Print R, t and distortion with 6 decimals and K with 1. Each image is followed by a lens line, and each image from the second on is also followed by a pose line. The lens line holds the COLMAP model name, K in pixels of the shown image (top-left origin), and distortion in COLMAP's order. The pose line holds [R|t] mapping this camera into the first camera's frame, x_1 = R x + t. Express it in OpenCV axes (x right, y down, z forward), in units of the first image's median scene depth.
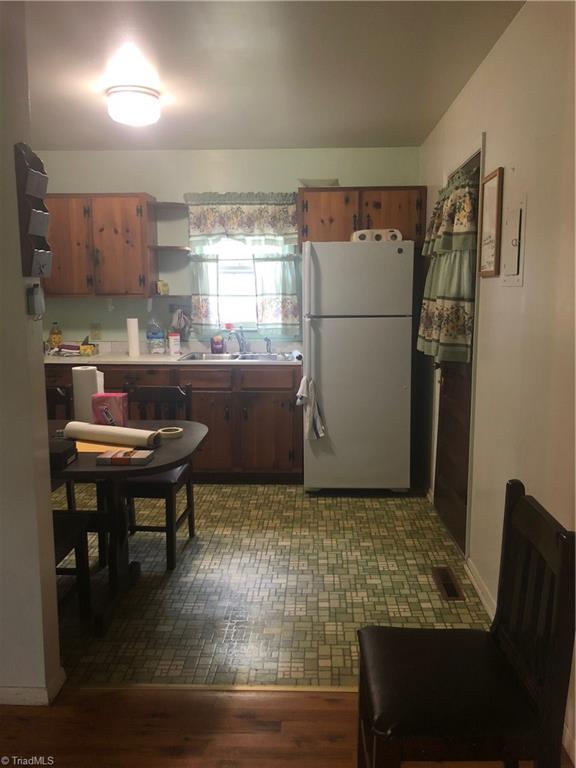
lens RADIAL K [[632.4, 0, 288.0], [0, 632.4, 384.0], [0, 0, 1]] dist [-0.001026, -0.009378]
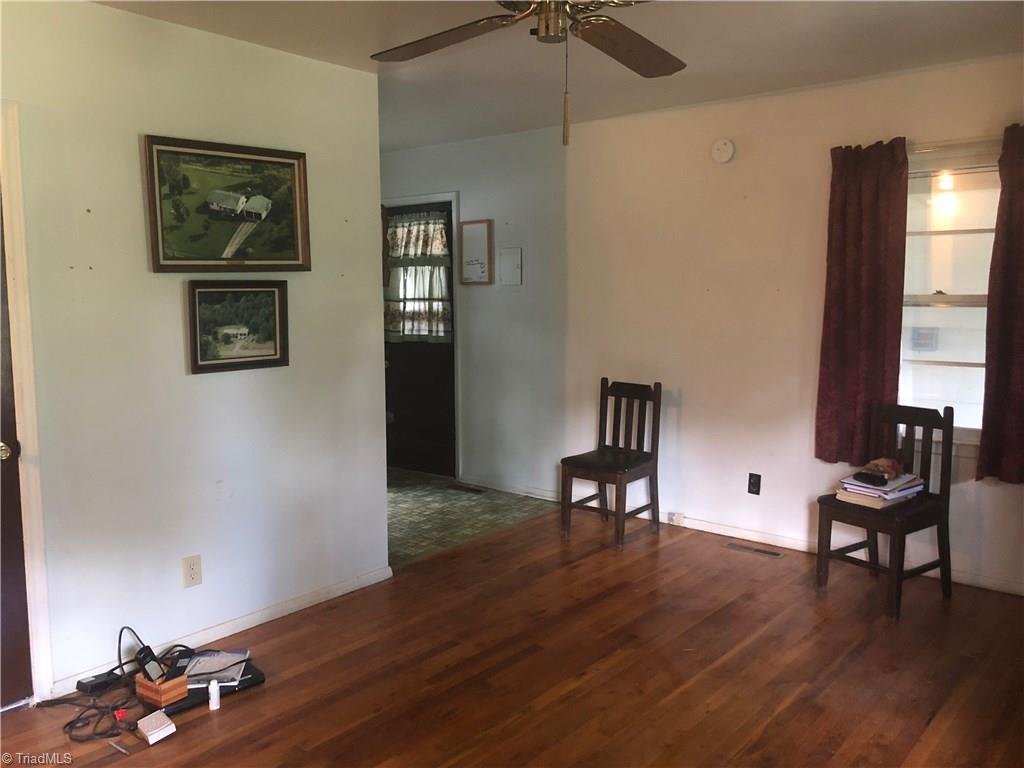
lens RADIAL K [[843.3, 0, 512.0], [0, 843.3, 384.0], [0, 0, 1]] dist [-0.001026, -0.009378]
pose [[0.627521, -0.078858, 0.774596, -1.311997], [0.112160, 0.993637, 0.010293, 0.064131], [-0.770479, 0.080419, 0.632372, -0.384314]]
